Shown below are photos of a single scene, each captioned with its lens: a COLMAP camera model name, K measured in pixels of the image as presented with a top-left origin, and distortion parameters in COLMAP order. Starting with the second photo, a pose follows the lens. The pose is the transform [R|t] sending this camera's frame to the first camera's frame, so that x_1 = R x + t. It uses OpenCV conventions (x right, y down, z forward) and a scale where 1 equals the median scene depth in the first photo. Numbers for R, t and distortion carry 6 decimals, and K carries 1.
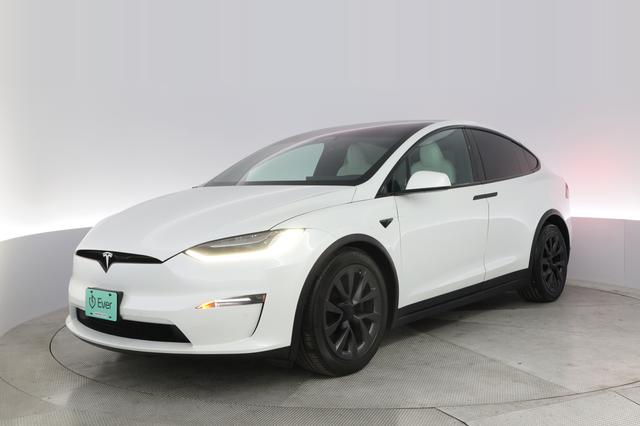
lens RADIAL K [[623.0, 0, 326.7], [0, 623.0, 213.8], [0, 0, 1]] dist [-0.092642, -0.026984]
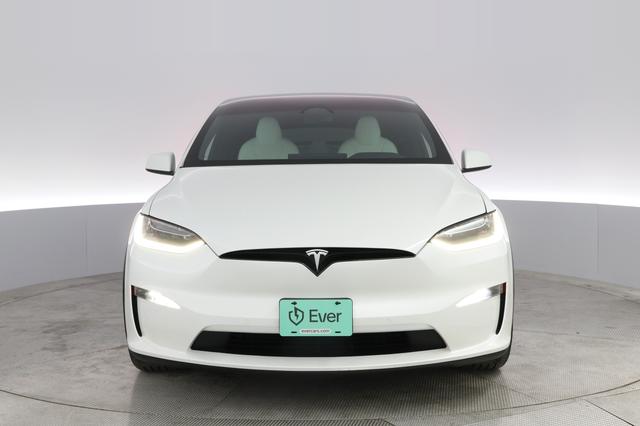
lens RADIAL K [[623.0, 0, 323.6], [0, 623.0, 213.9], [0, 0, 1]] dist [-0.092642, -0.026984]
pose [[0.867487, -0.034989, 0.496228, -0.673323], [0.018834, 0.999118, 0.037522, -0.009705], [-0.497103, -0.023204, 0.867381, 0.298645]]
